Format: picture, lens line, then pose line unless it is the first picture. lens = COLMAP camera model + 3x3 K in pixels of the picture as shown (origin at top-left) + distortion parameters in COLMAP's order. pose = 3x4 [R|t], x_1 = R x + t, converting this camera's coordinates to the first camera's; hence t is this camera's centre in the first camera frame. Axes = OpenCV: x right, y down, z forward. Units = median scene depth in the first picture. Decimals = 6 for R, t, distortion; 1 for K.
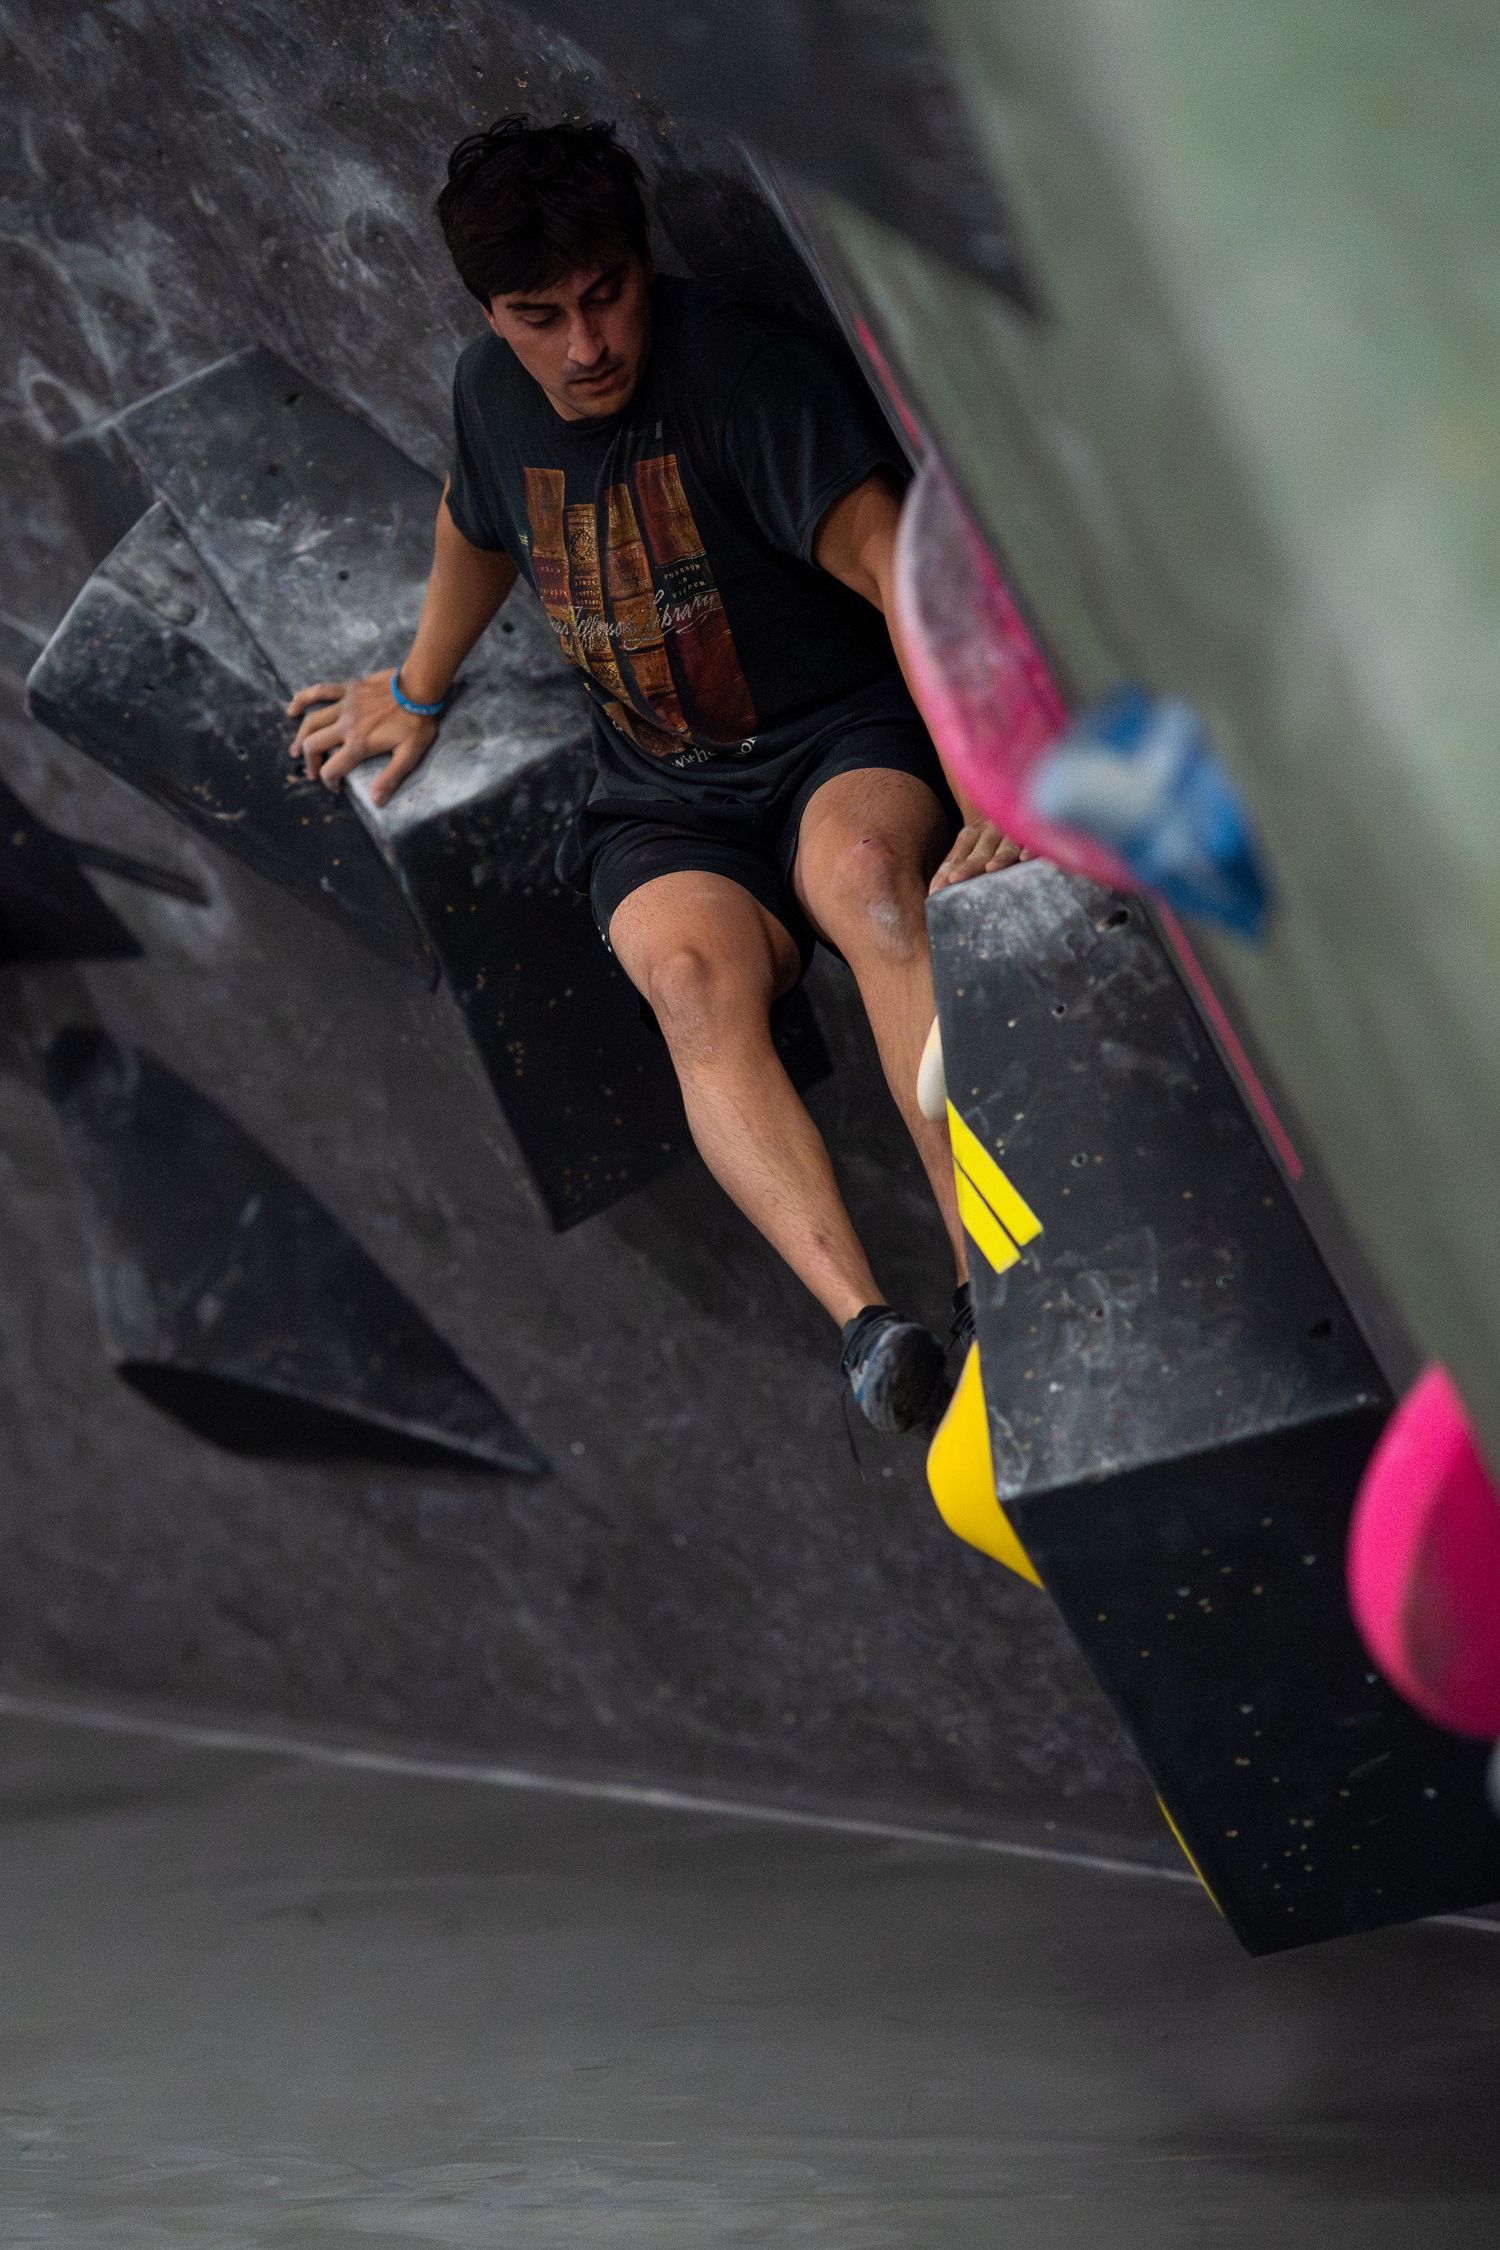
lens RADIAL K [[5799.5, 0, 748.4], [0, 5799.5, 1176.7], [0, 0, 1]] dist [0.090031, 0.331876]
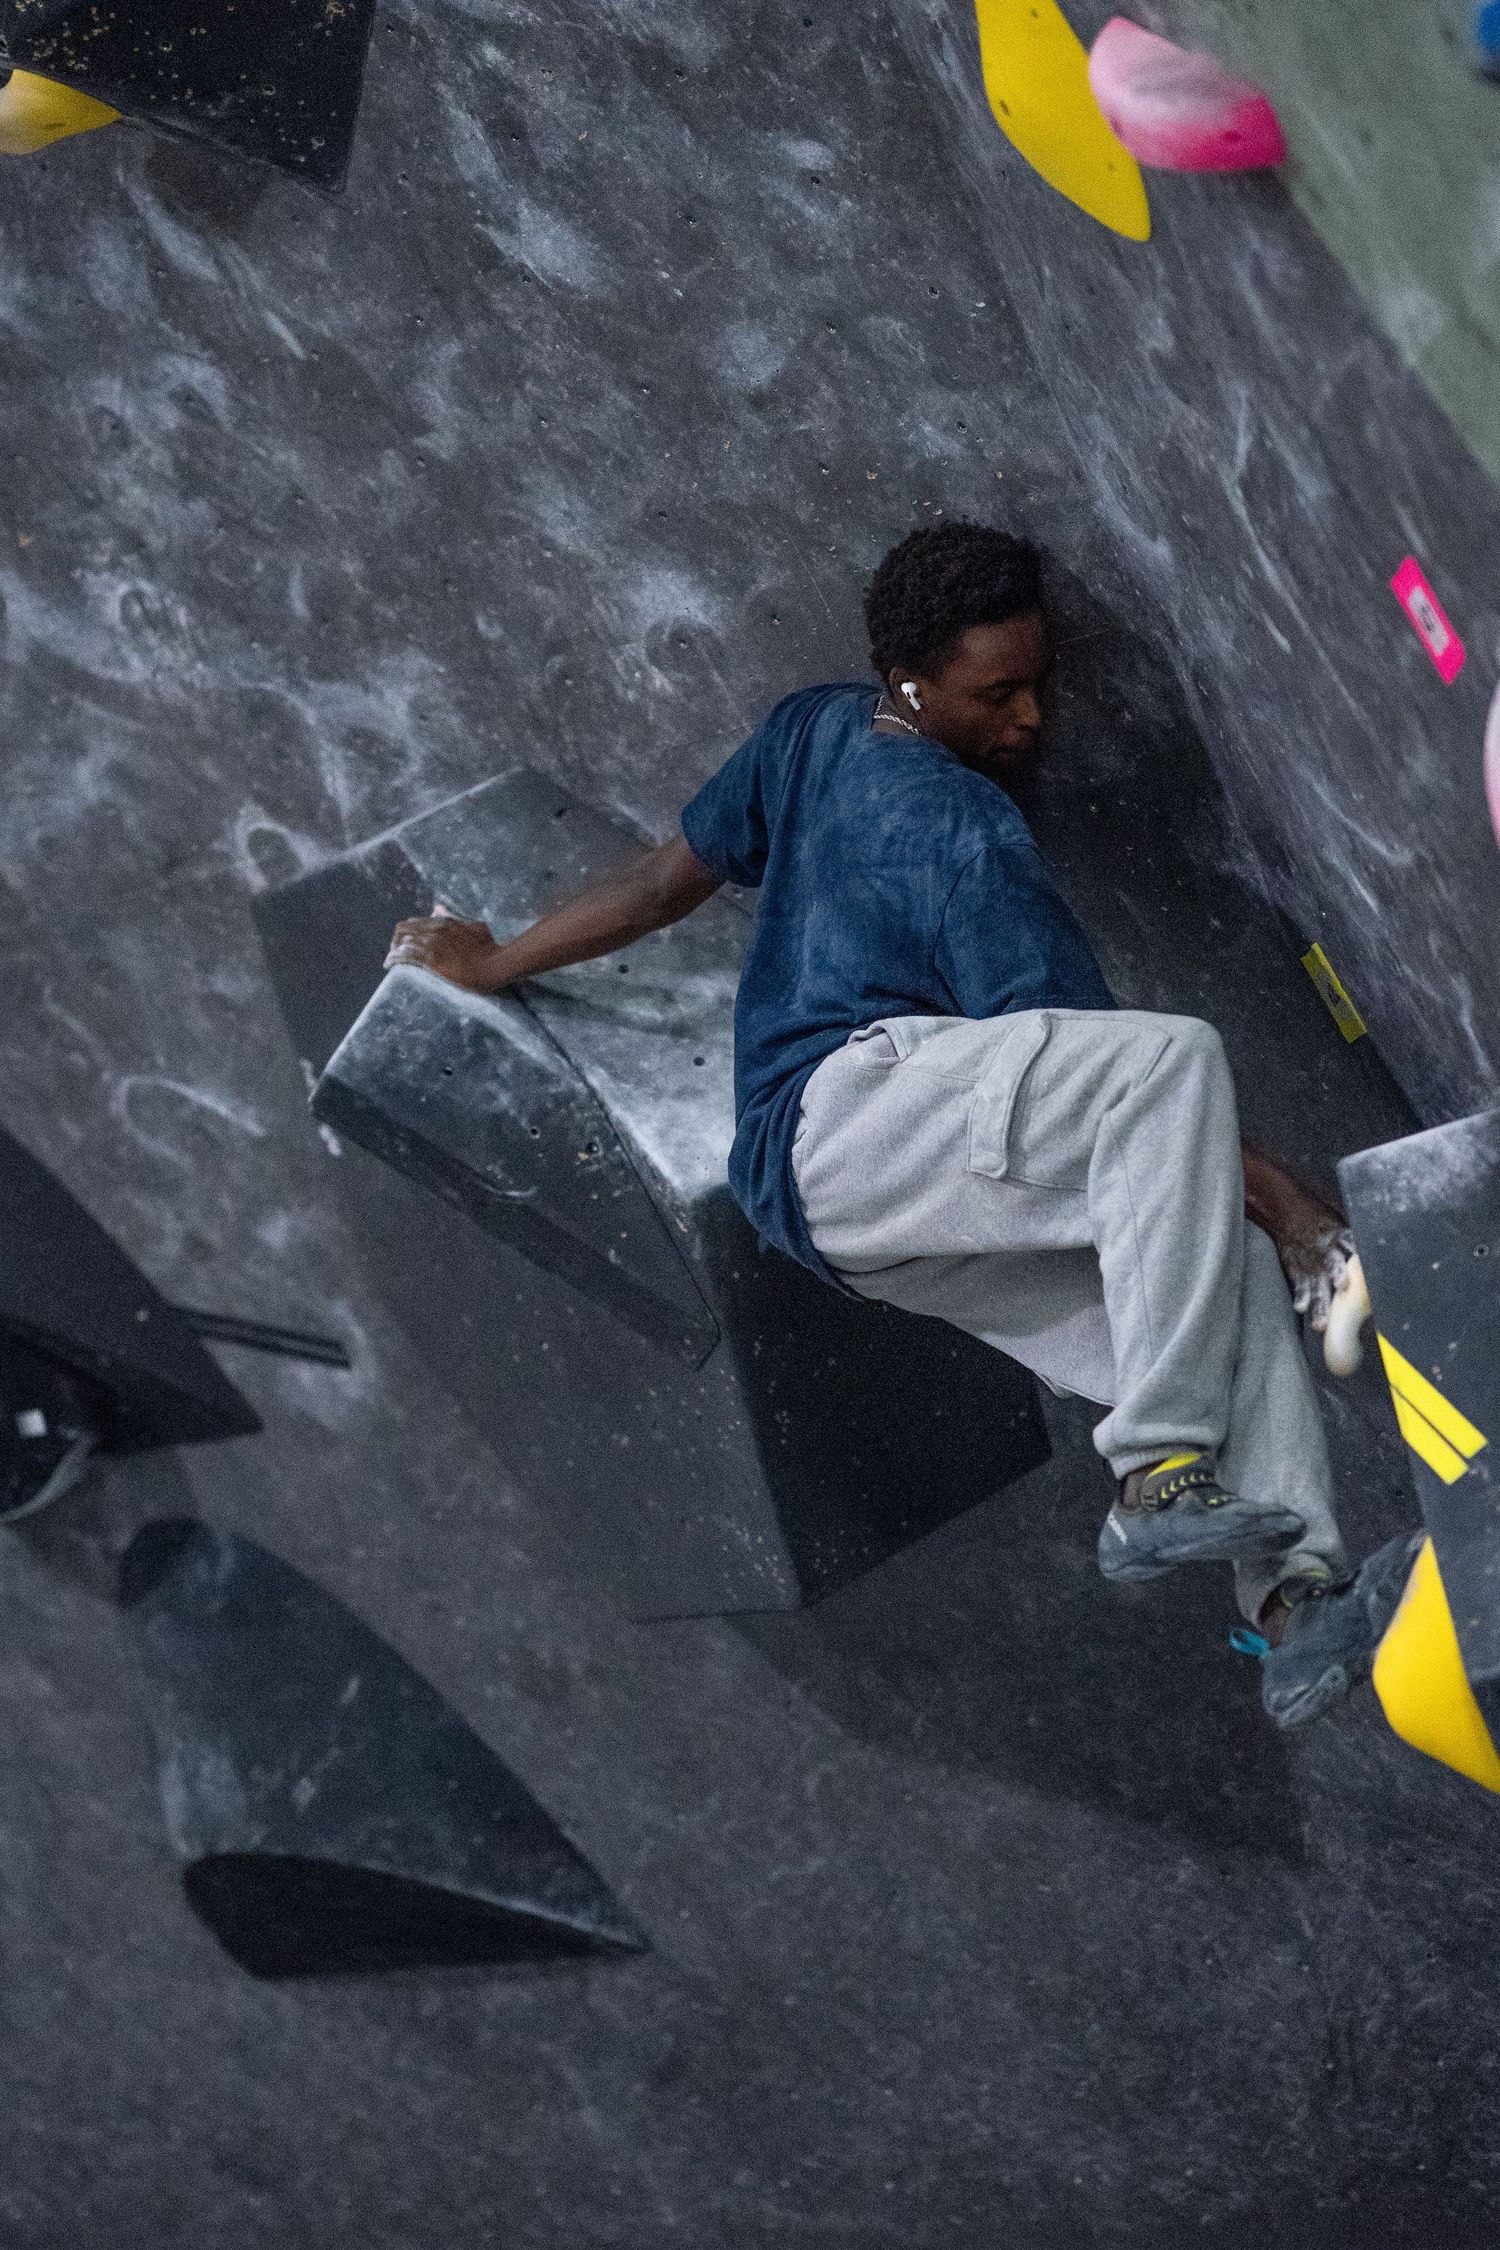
lens RADIAL K [[6180.6, 0, 746.8], [0, 6180.6, 1188.9], [0, 0, 1]] dist [0.144486, -0.525432]
pose [[0.992970, -0.007224, 0.118148, -0.181411], [0.025754, 0.987409, -0.156076, 0.113292], [-0.115533, 0.158021, 0.980654, -0.104640]]
